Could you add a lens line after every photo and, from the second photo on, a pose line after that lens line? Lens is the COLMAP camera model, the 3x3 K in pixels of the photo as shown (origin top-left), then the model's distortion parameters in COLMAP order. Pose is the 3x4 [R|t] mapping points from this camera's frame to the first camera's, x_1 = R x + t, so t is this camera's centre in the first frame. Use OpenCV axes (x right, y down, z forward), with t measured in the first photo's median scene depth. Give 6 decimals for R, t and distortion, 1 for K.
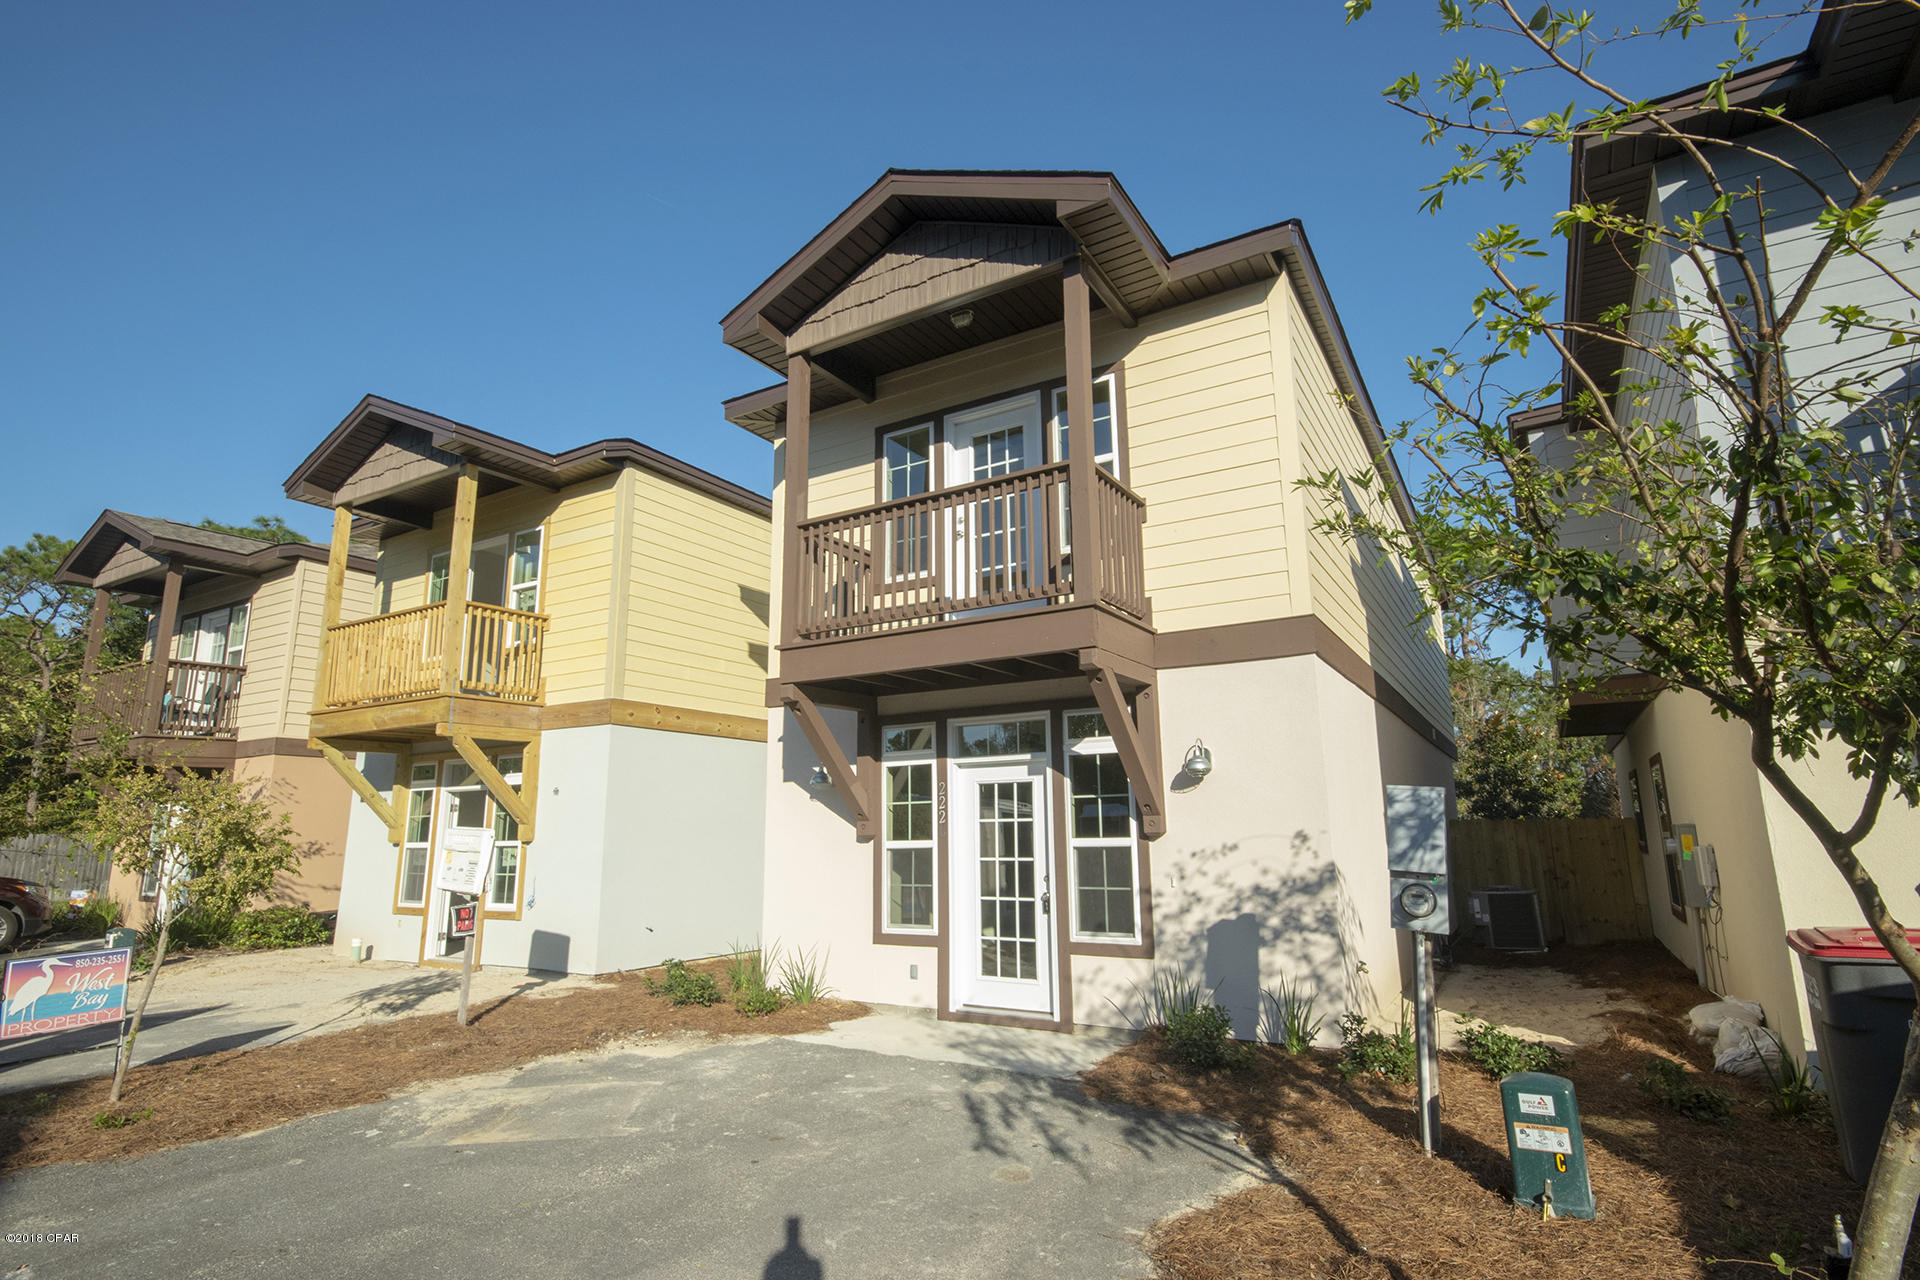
lens RADIAL K [[950.6, 0, 960.0], [0, 950.6, 640.0], [0, 0, 1]] dist [0.009214, -0.000073]
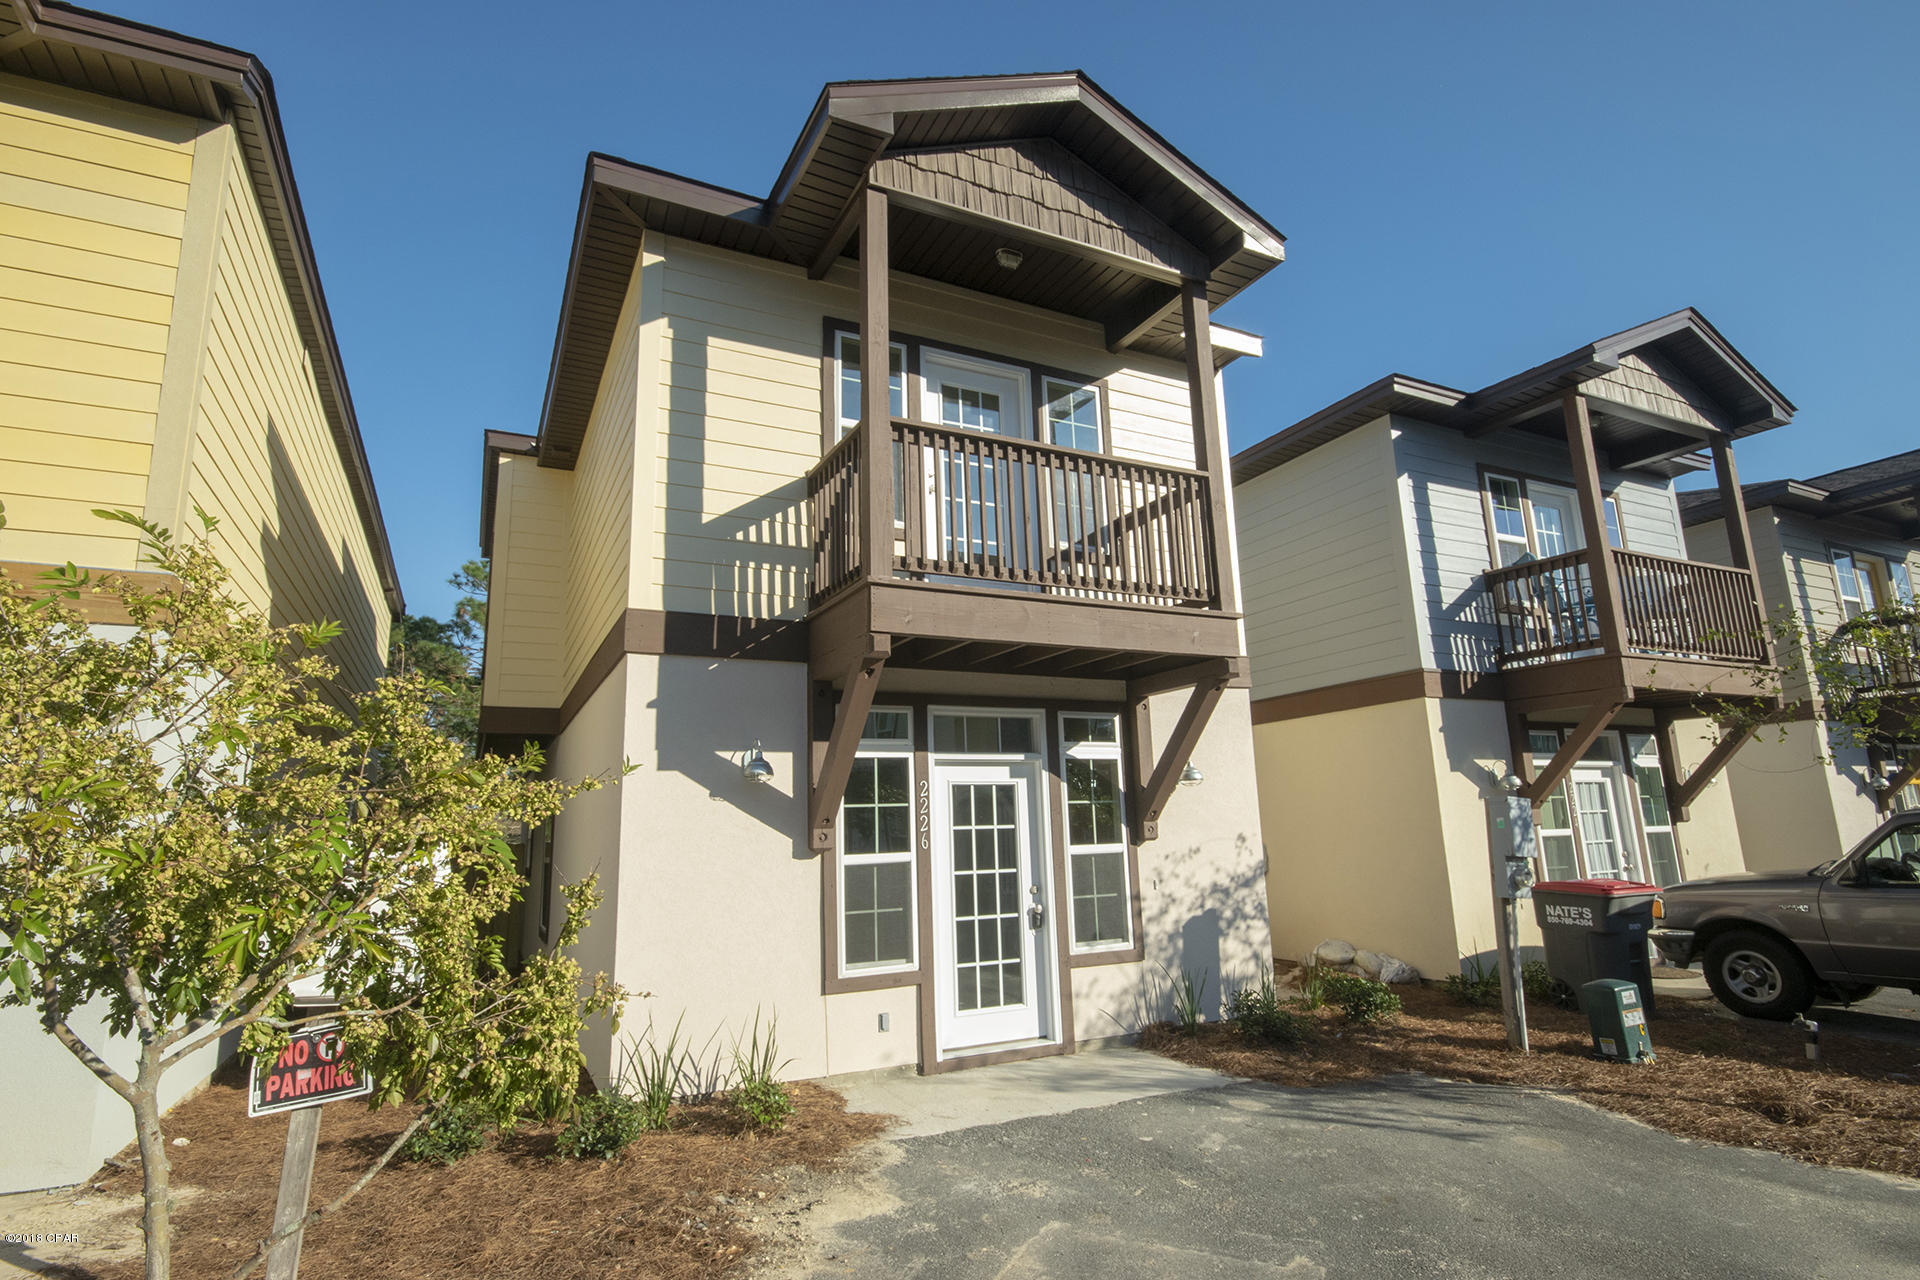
lens RADIAL K [[950.6, 0, 960.0], [0, 950.6, 640.0], [0, 0, 1]] dist [0.009214, -0.000073]
pose [[0.540751, 0.167432, 0.824351, -0.762187], [-0.146794, 0.983736, -0.103511, 0.120711], [-0.828275, -0.065036, 0.556535, 0.575369]]
